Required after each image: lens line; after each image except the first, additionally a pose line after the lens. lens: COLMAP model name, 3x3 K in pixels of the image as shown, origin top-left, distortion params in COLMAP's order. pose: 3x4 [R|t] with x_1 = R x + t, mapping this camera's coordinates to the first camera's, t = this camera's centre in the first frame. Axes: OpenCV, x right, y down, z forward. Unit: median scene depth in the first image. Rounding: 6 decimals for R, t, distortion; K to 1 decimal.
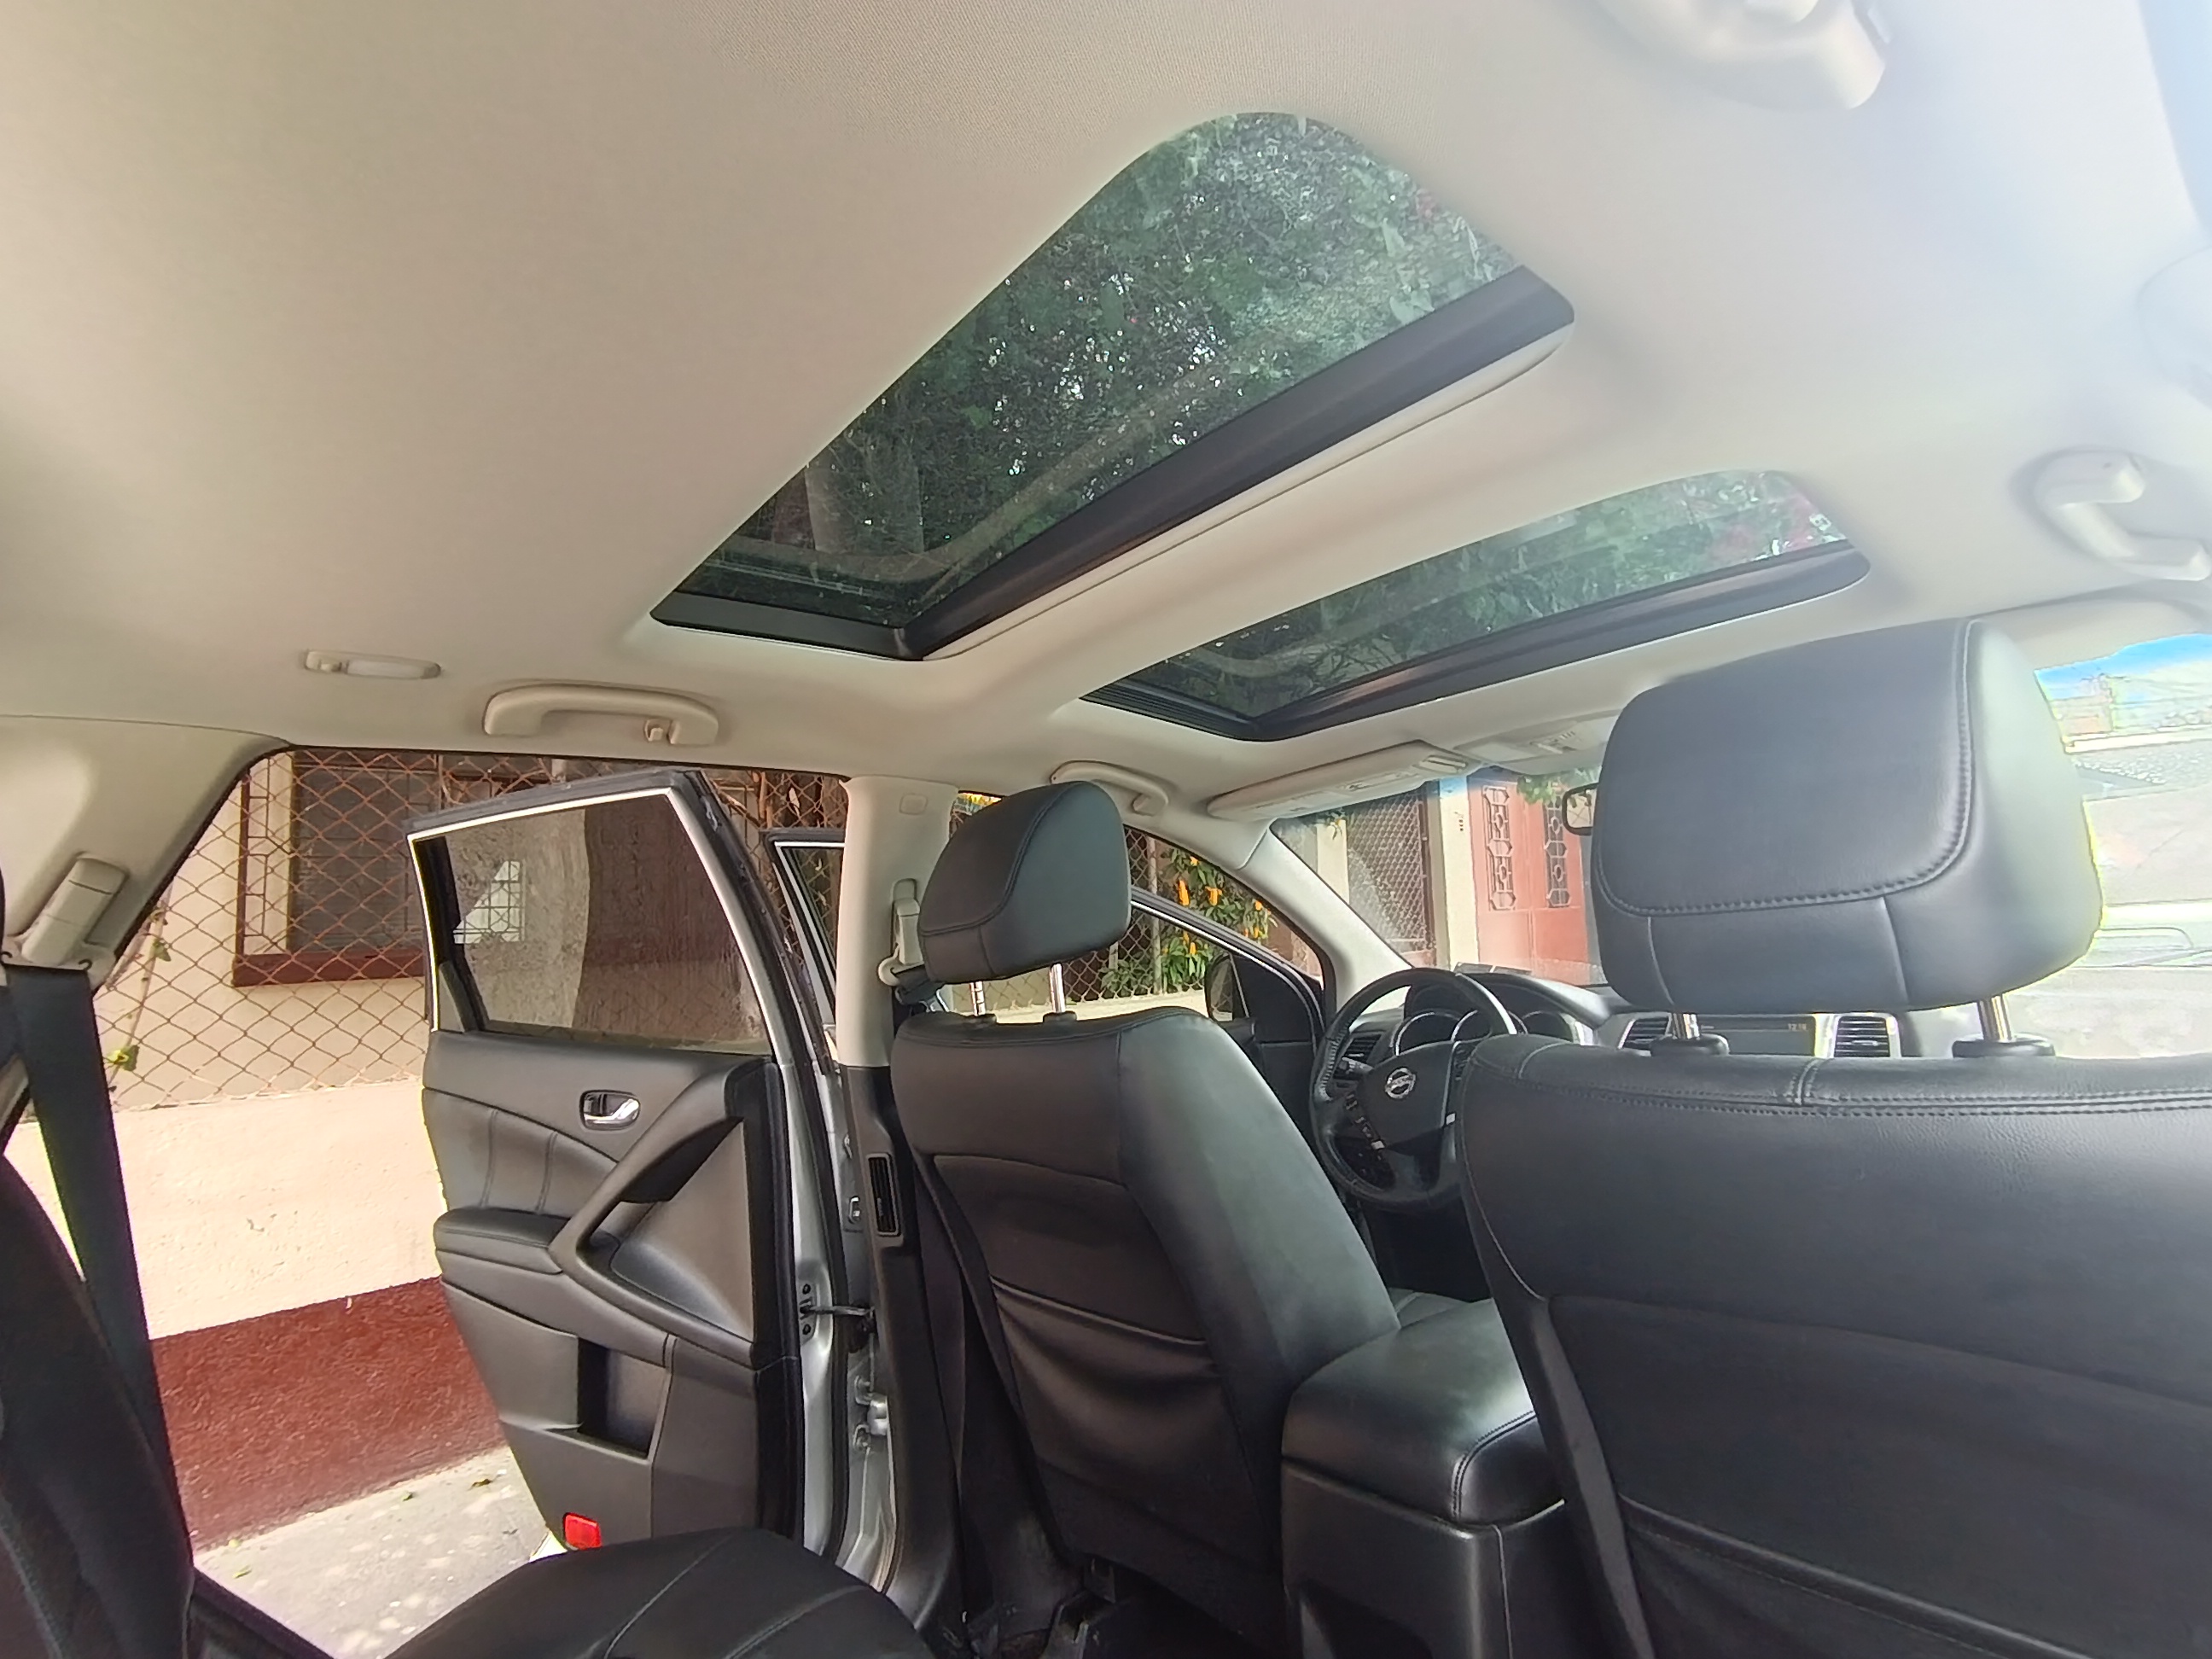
lens RADIAL K [[1042.7, 0, 1106.6], [0, 1042.7, 818.9], [0, 0, 1]] dist [0.013370, -0.000707]
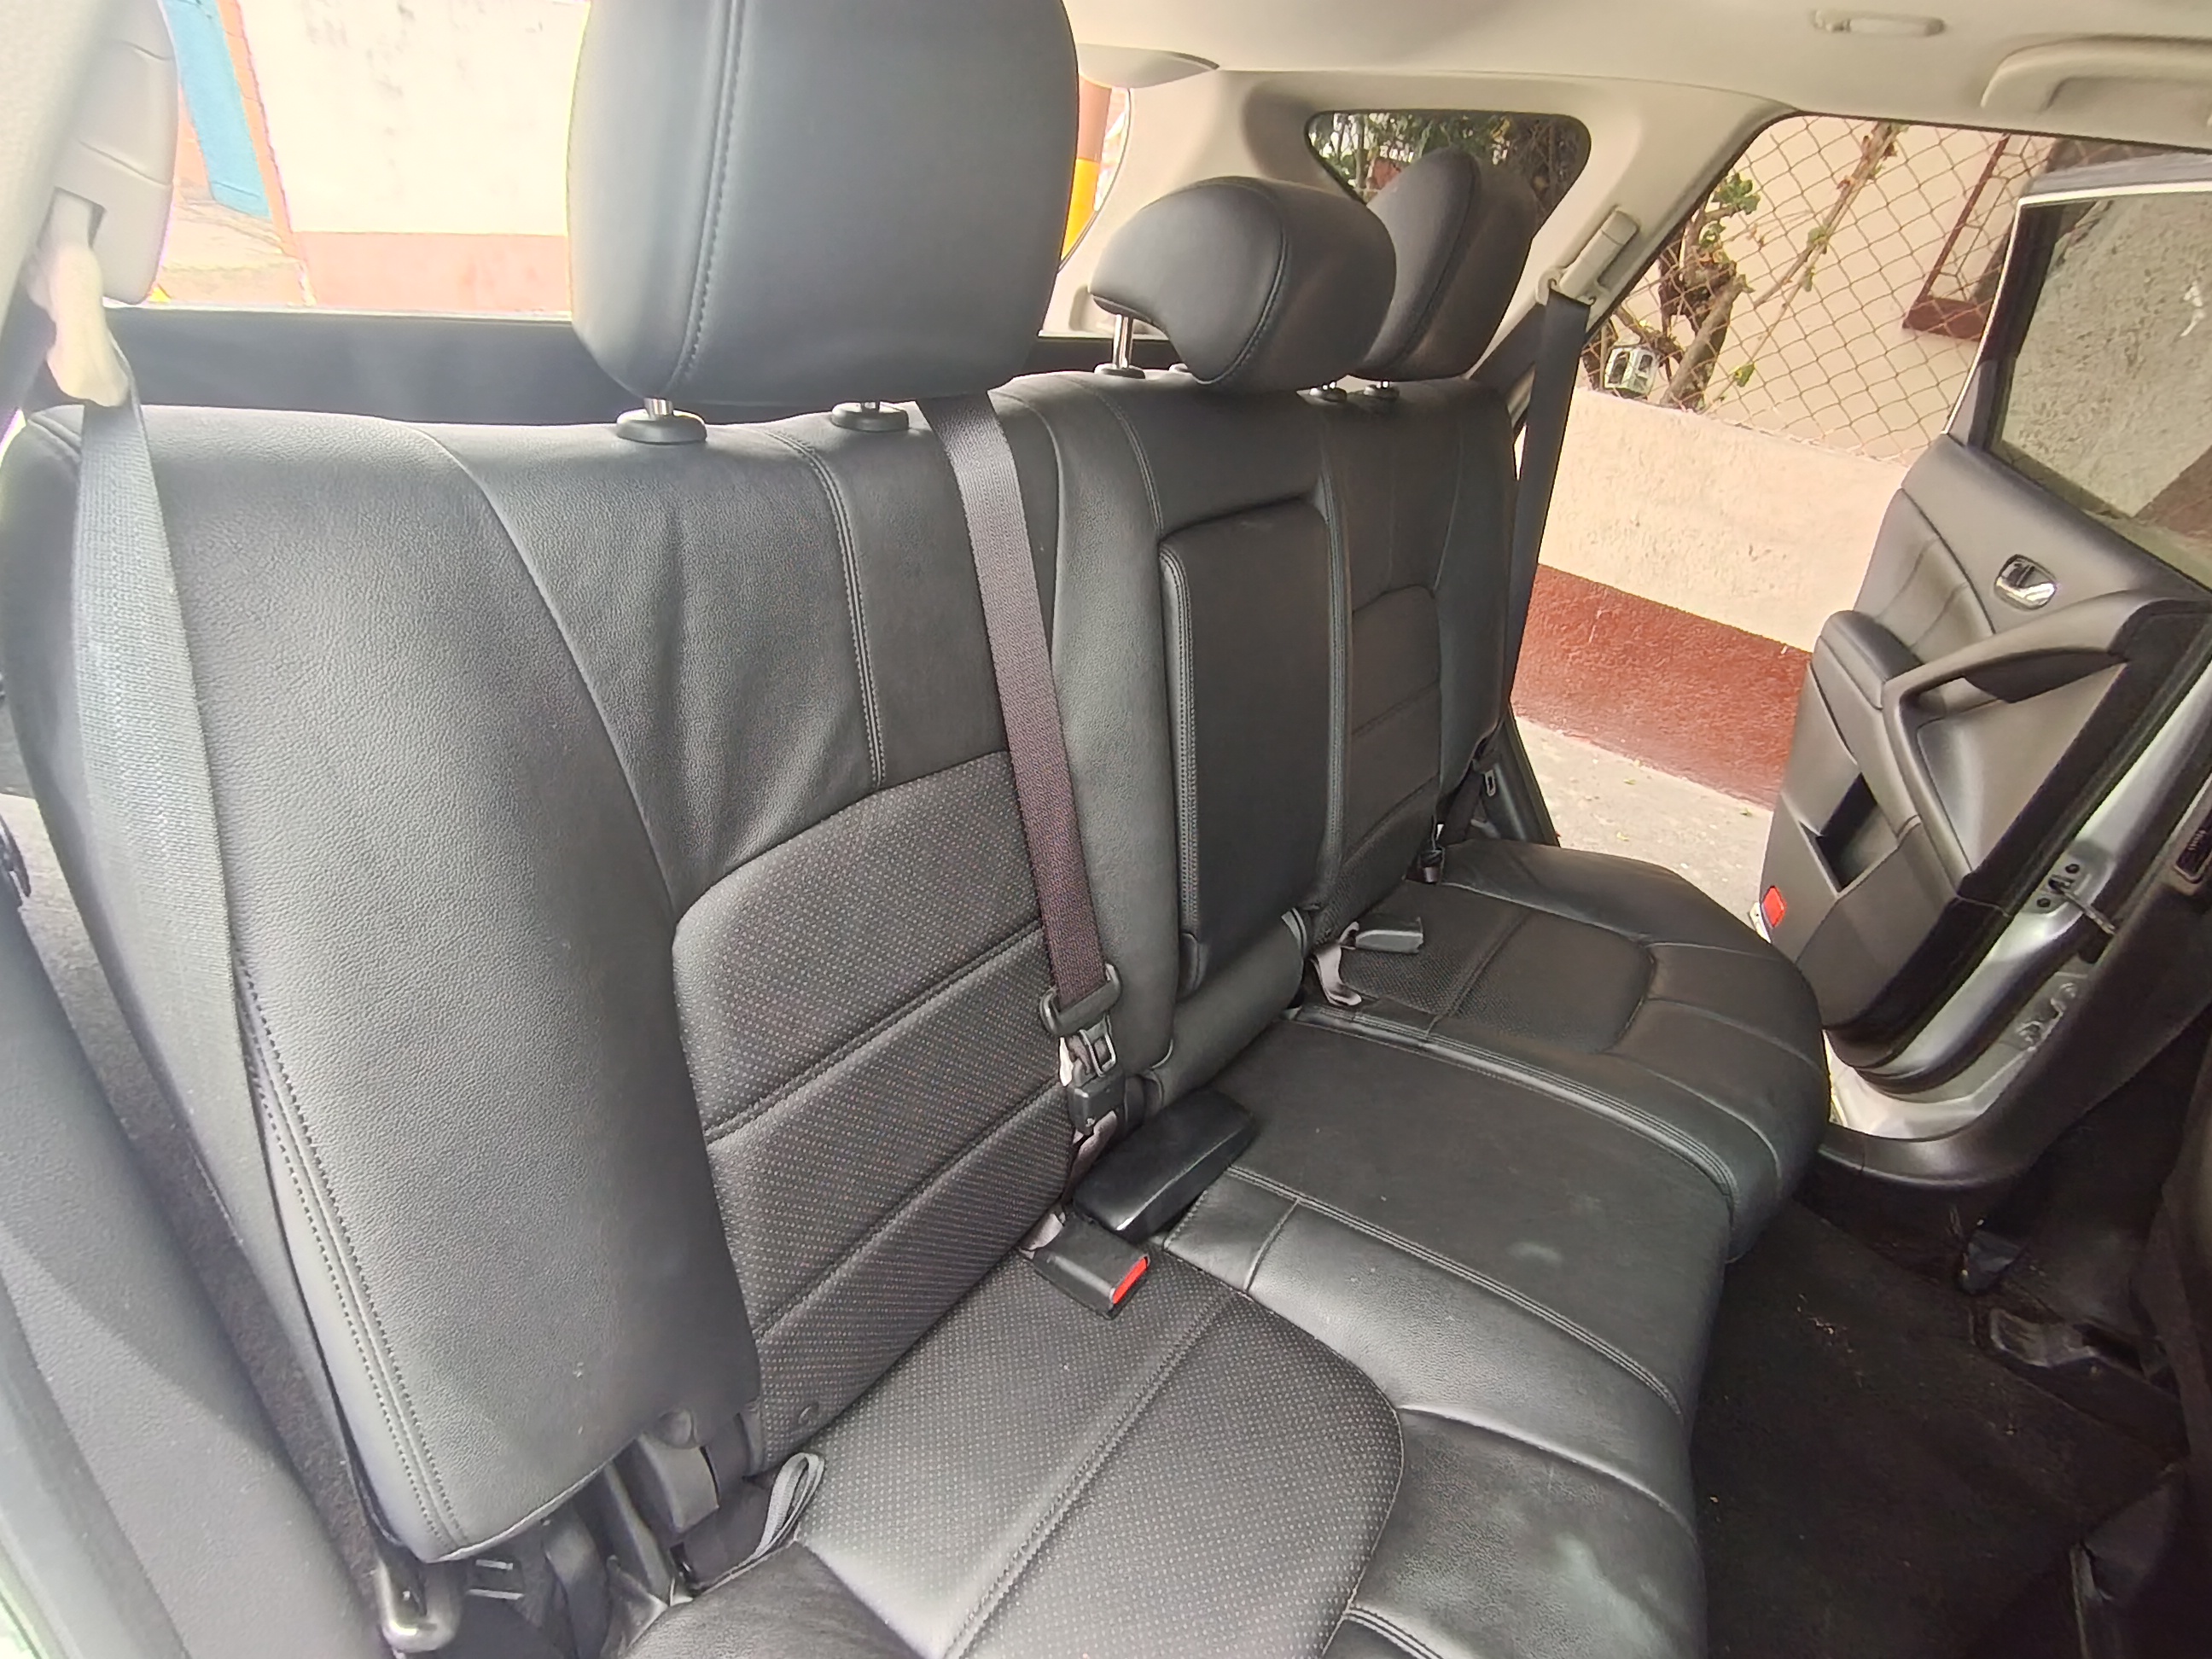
lens RADIAL K [[1042.7, 0, 1106.6], [0, 1042.7, 818.9], [0, 0, 1]] dist [0.013370, -0.000707]
pose [[0.205075, 0.604175, -0.770011, 0.198491], [-0.069996, 0.793771, 0.604176, -0.058497], [0.976240, -0.070003, 0.205072, 0.034801]]
